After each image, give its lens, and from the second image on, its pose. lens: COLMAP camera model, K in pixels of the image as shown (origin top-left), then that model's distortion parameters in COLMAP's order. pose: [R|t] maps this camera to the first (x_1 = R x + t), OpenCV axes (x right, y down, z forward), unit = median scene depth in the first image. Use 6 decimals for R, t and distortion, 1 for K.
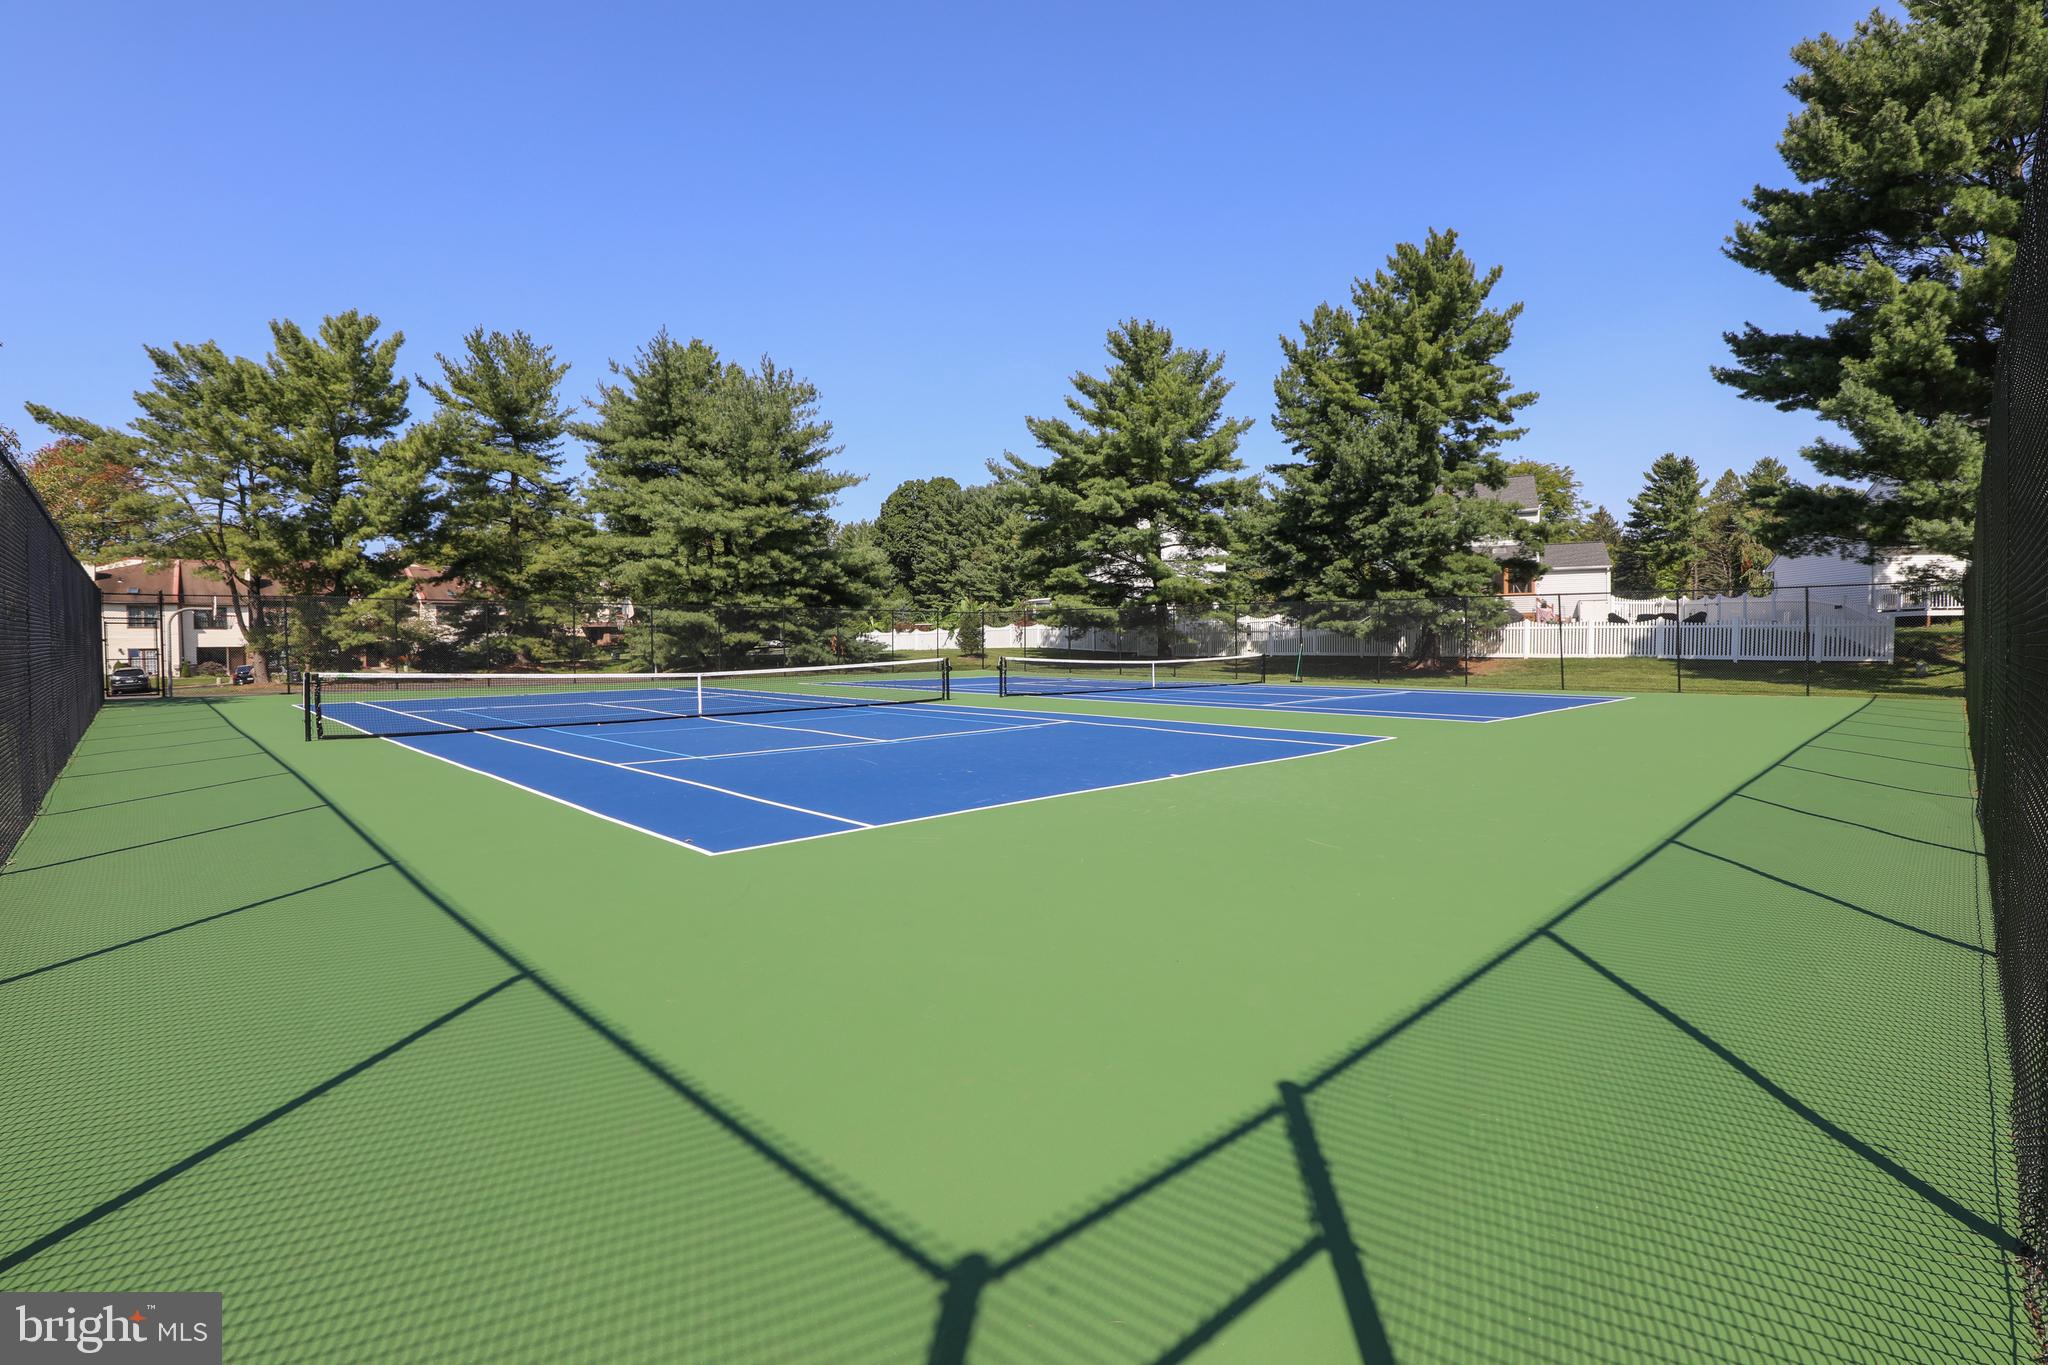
lens RADIAL K [[953.4, 0, 1036.6], [0, 953.4, 680.4], [0, 0, 1]] dist [-0.013792, 0.000788]
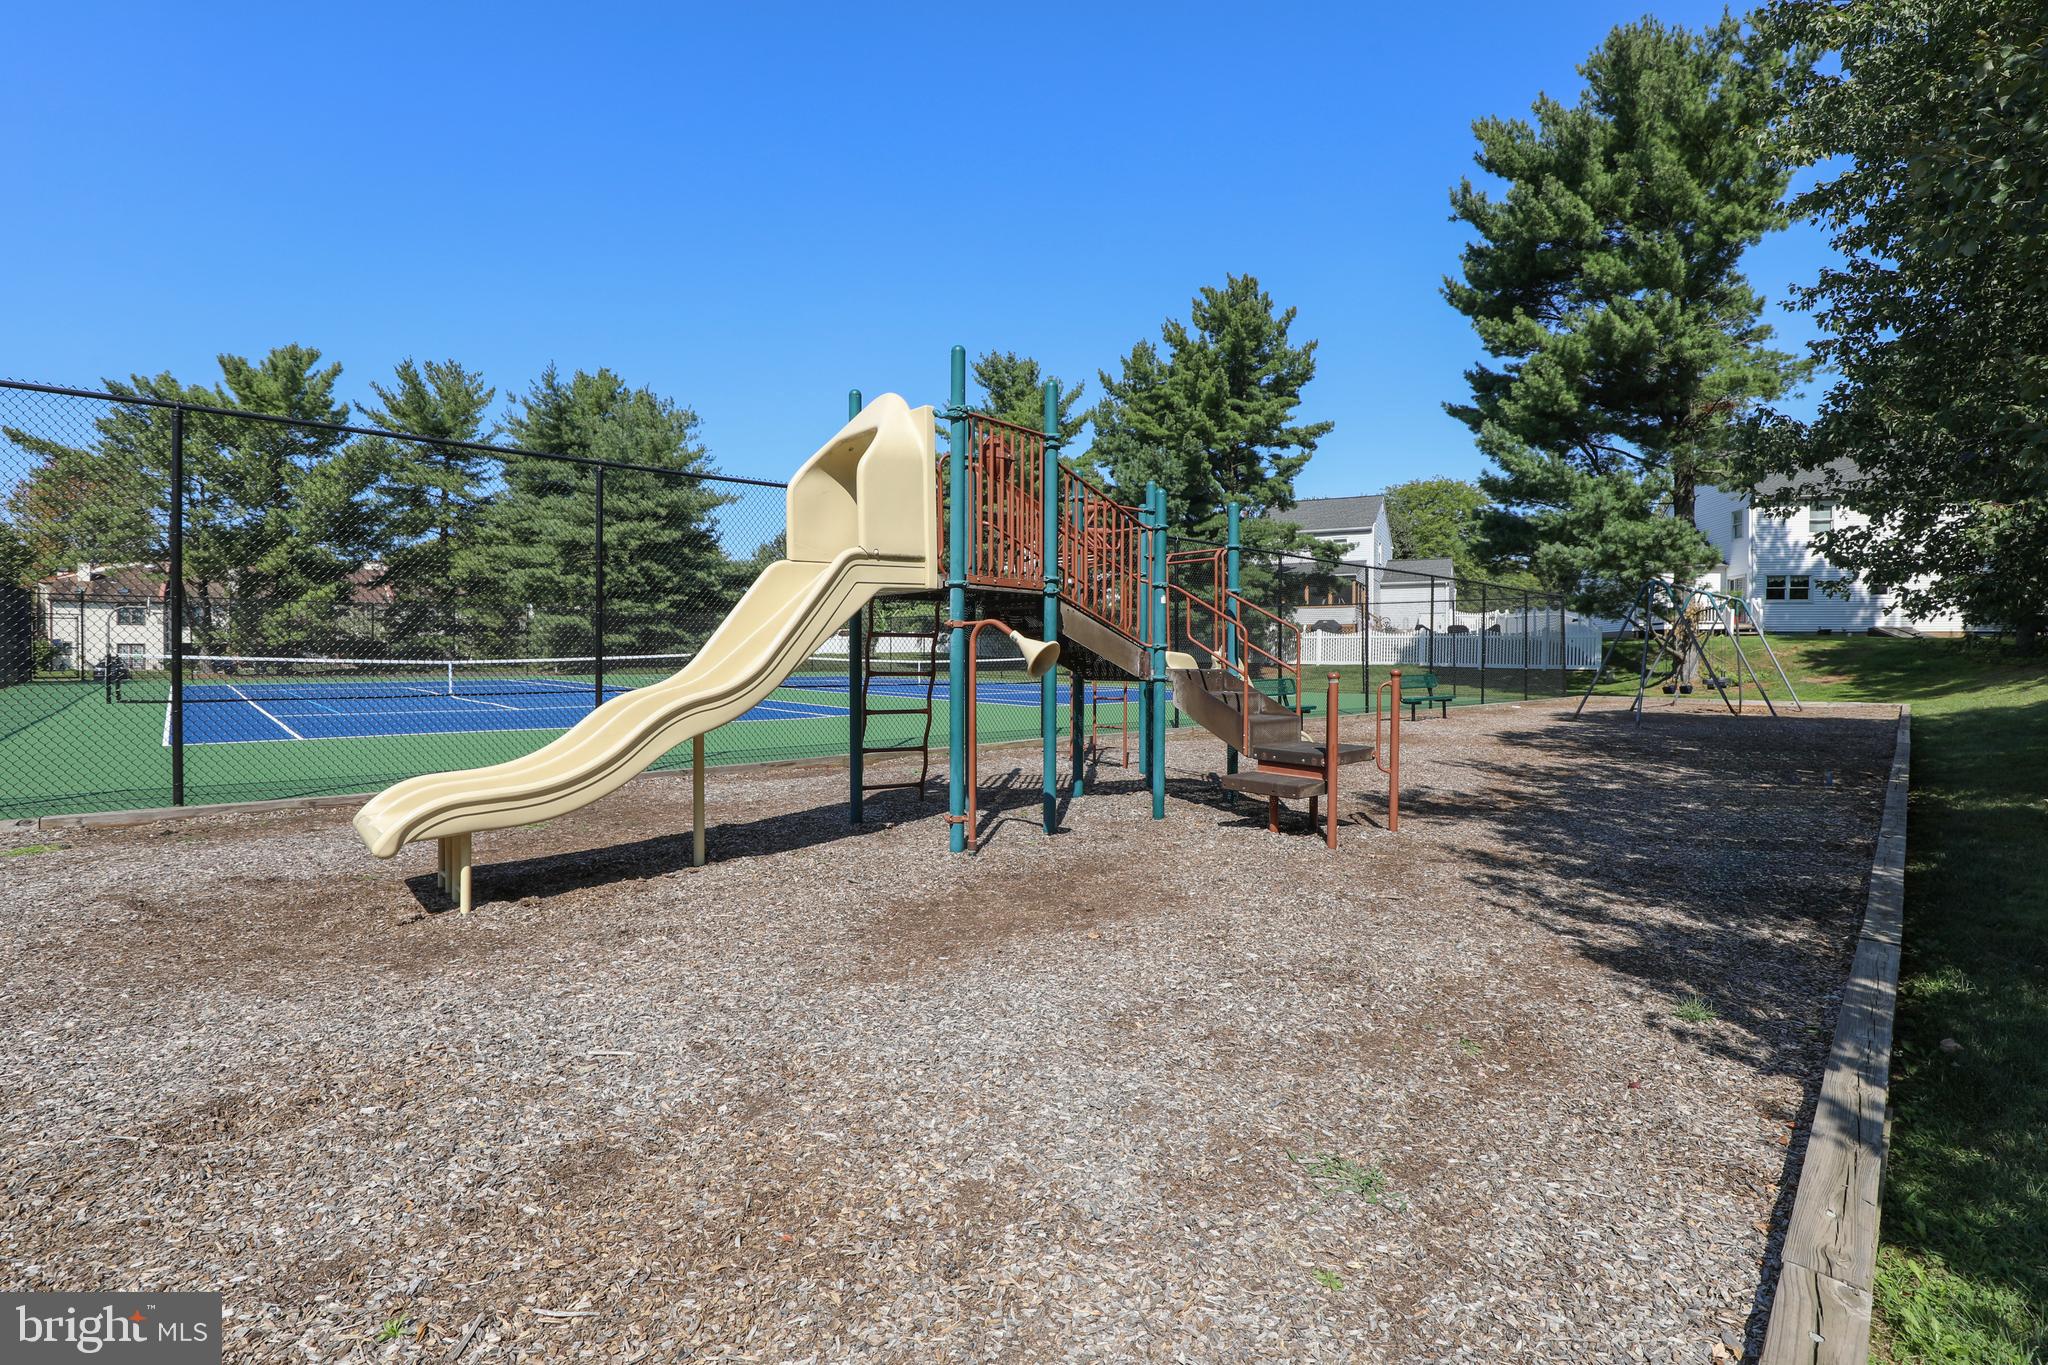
lens RADIAL K [[953.4, 0, 1009.5], [0, 953.4, 685.3], [0, 0, 1]] dist [-0.013792, 0.000788]
pose [[0.999210, 0.013841, -0.037243, 0.185376], [-0.014054, 0.999886, -0.005468, 0.009345], [0.037163, 0.005987, 0.999291, -0.094817]]
